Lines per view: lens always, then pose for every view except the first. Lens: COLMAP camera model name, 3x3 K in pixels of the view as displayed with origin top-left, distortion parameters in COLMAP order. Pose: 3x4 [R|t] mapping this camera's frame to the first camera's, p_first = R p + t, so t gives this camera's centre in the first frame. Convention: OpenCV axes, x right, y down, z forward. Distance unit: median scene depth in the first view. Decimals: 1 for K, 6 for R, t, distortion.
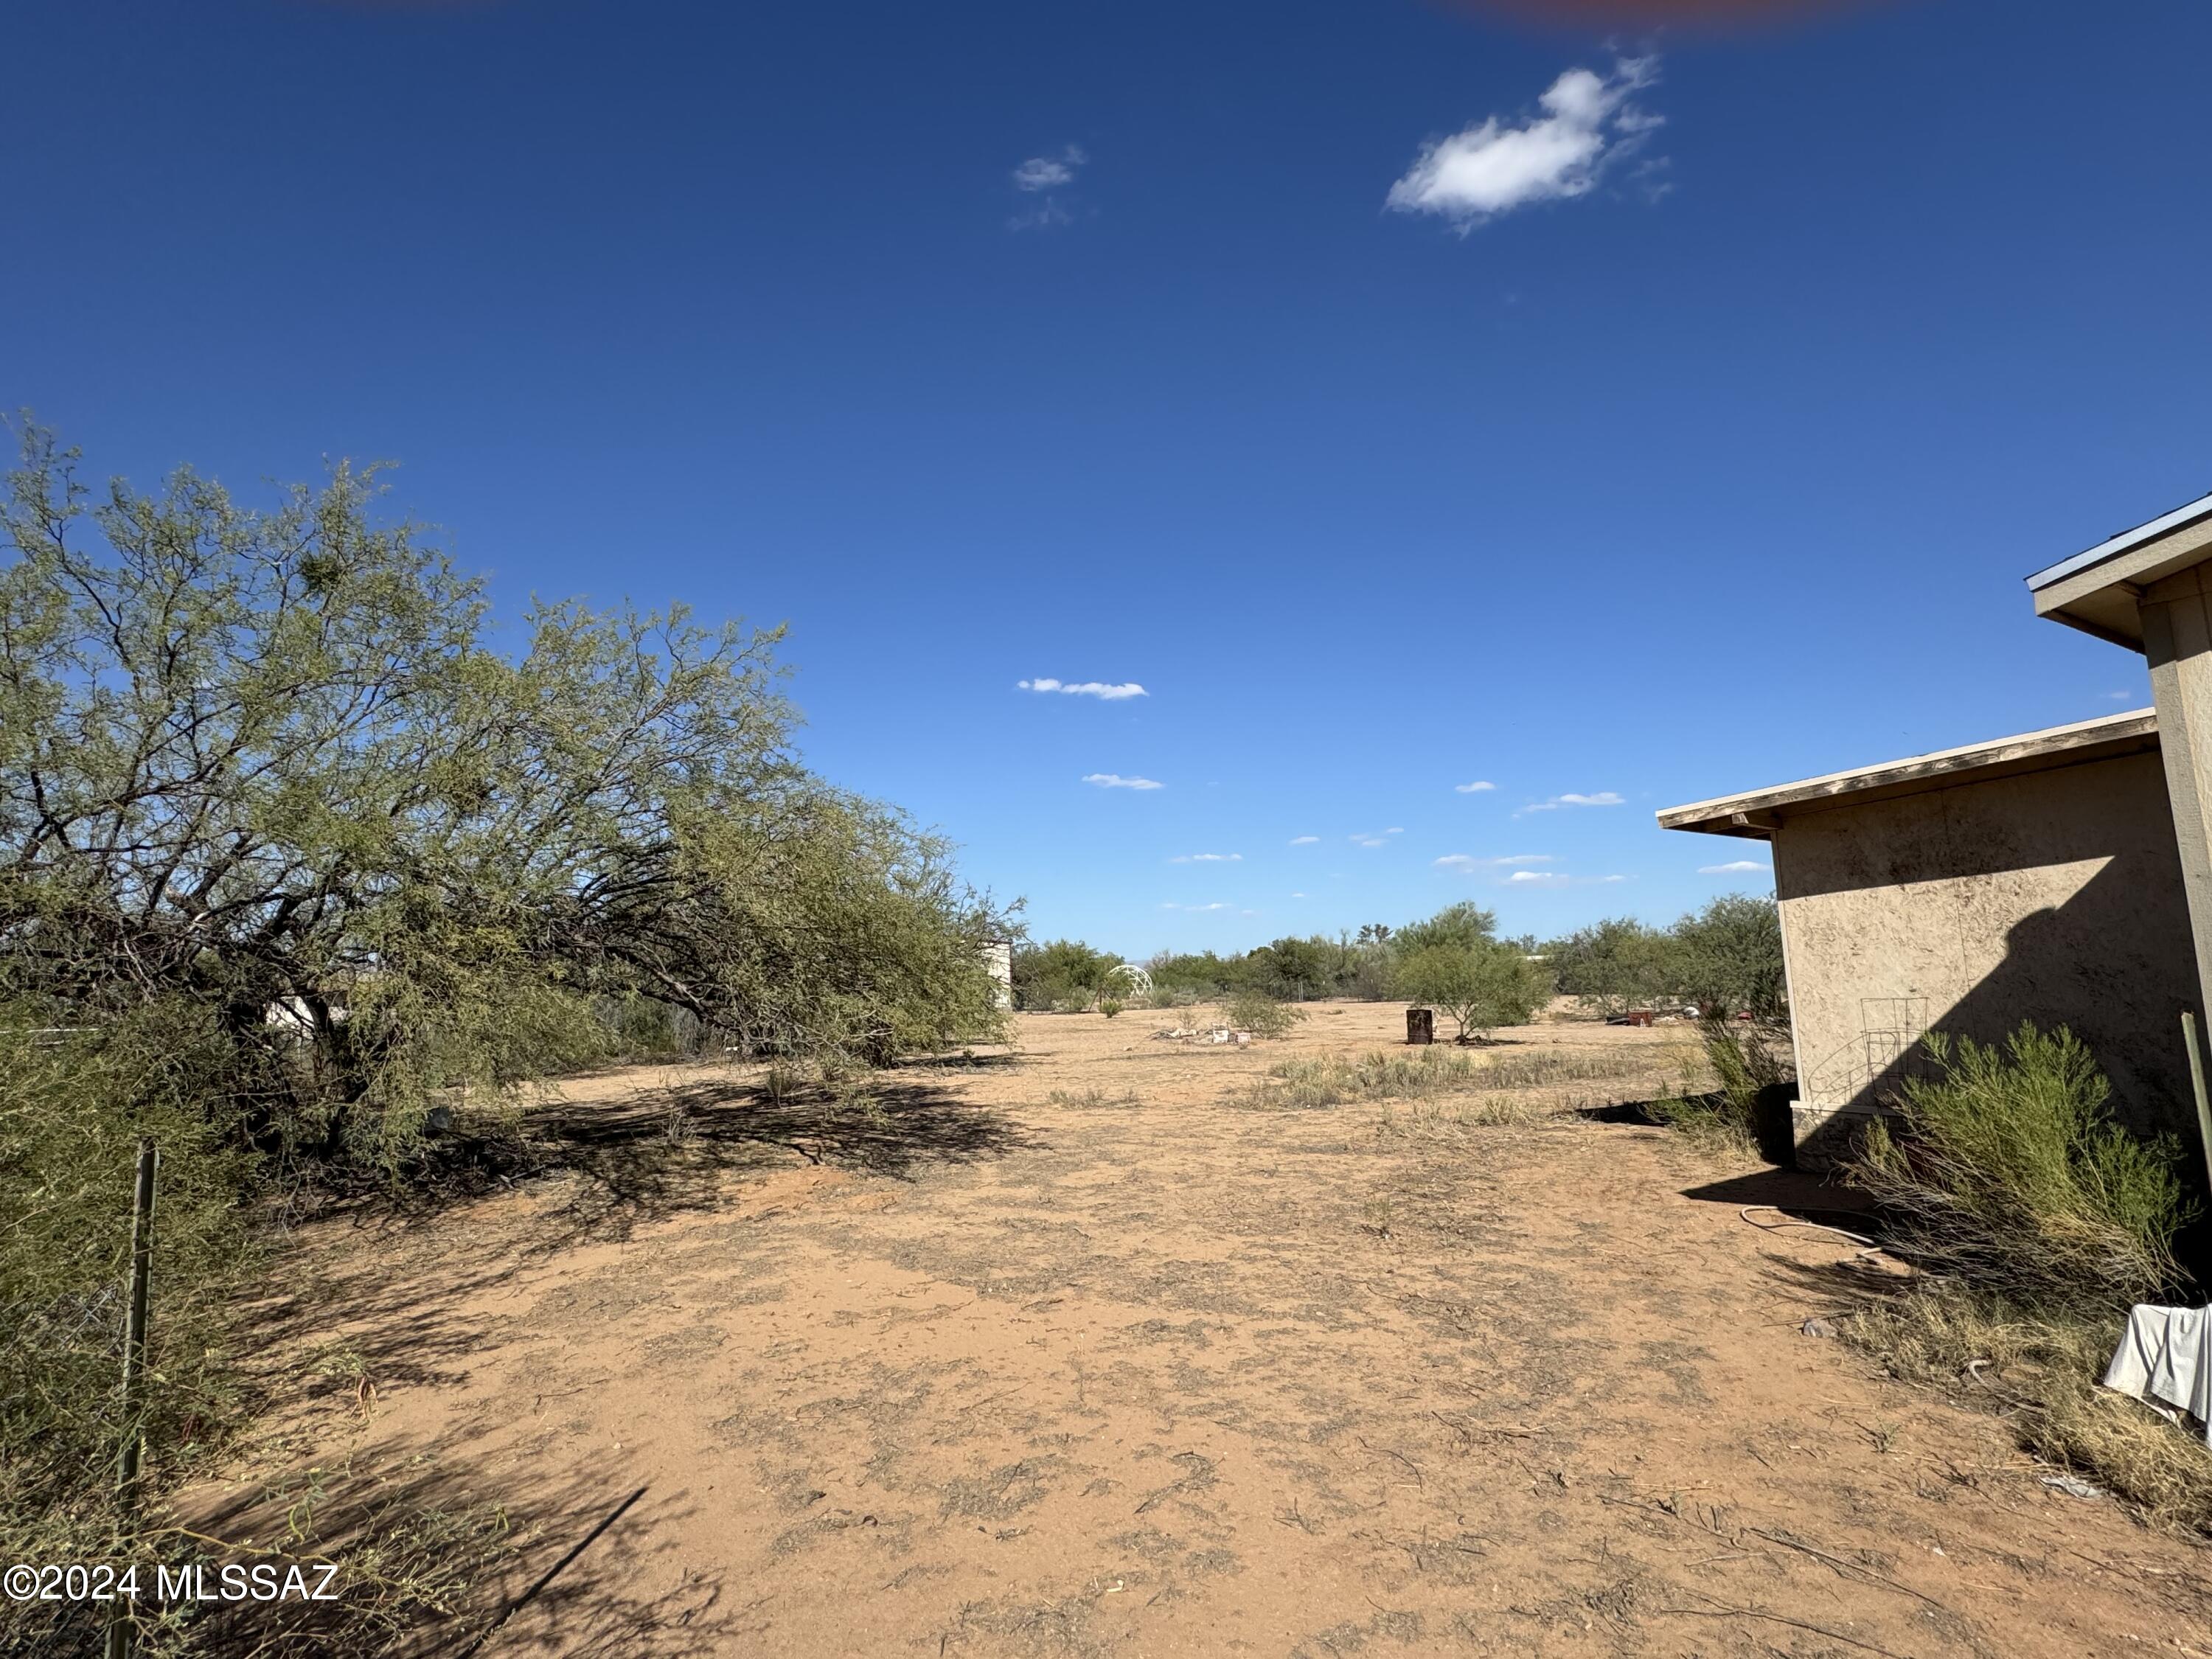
lens RADIAL K [[1105.2, 0, 1105.1], [0, 1105.2, 832.7], [0, 0, 1]] dist [-0.000854, -0.000175]
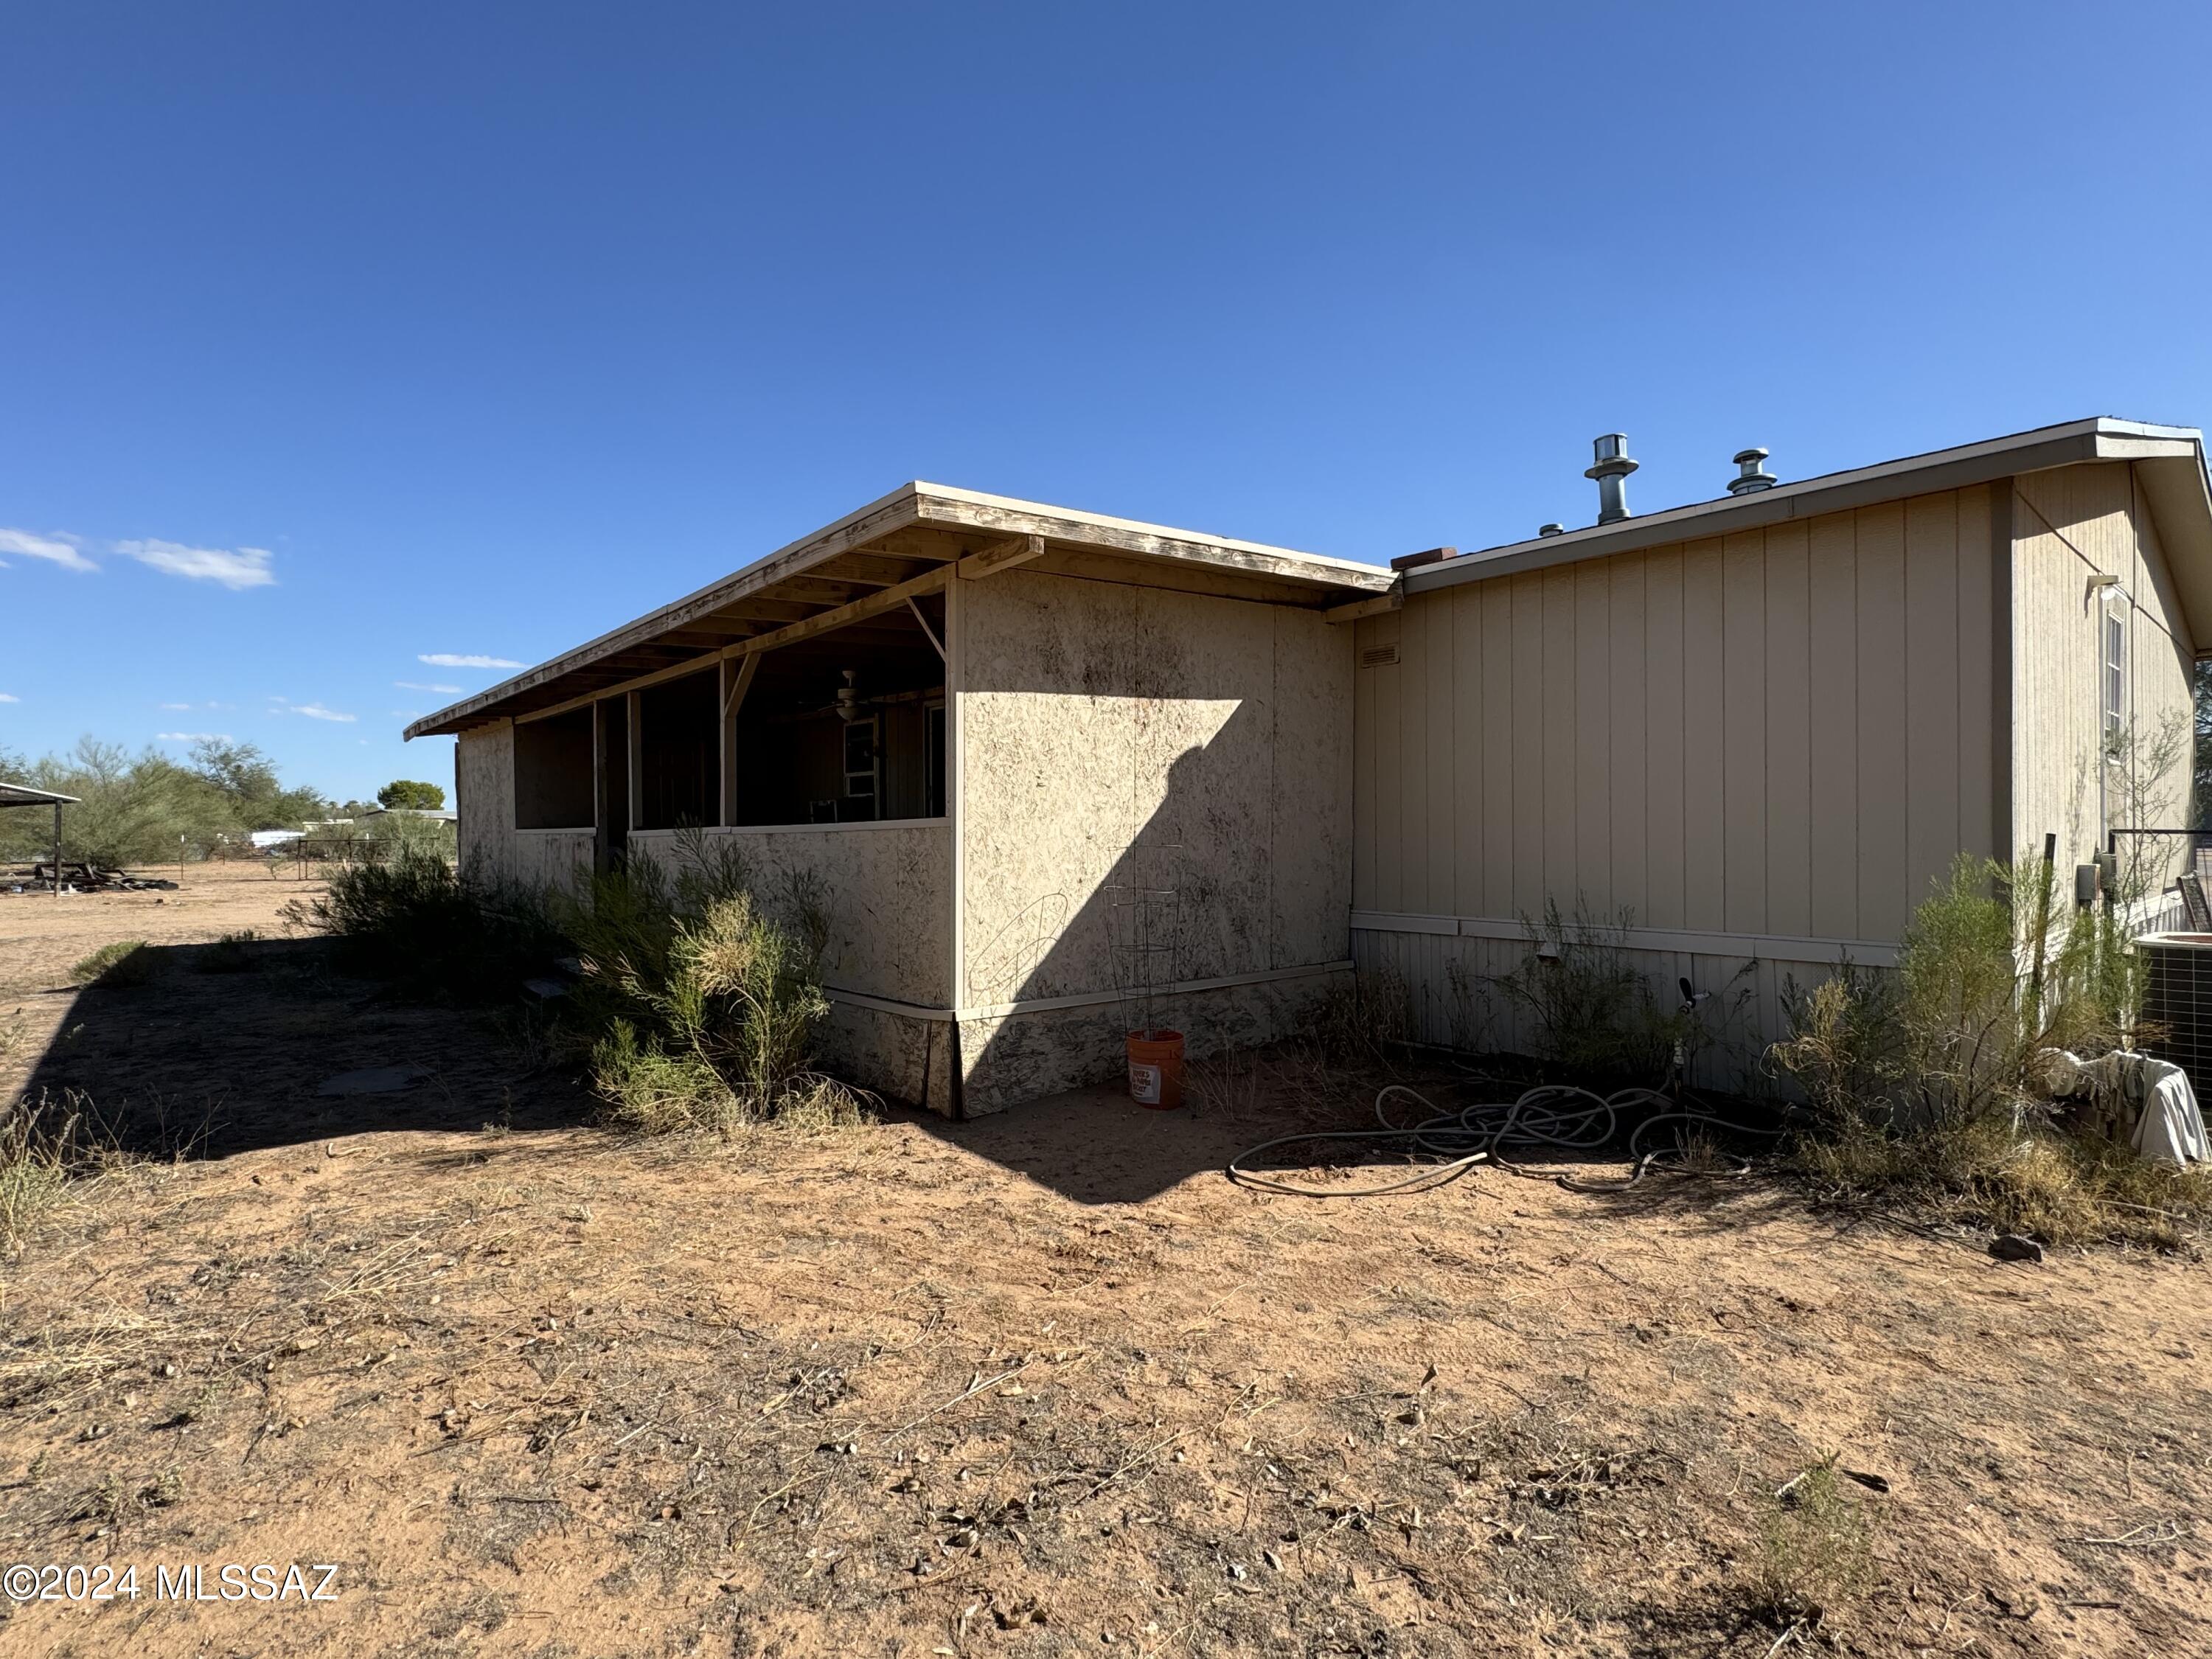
lens RADIAL K [[1105.2, 0, 1106.1], [0, 1105.2, 832.2], [0, 0, 1]] dist [-0.000854, -0.000175]
pose [[-0.163814, 0.028038, 0.986093, -0.012339], [-0.126541, 0.990741, -0.049192, 0.179754], [-0.978342, -0.132840, -0.158749, 1.139218]]
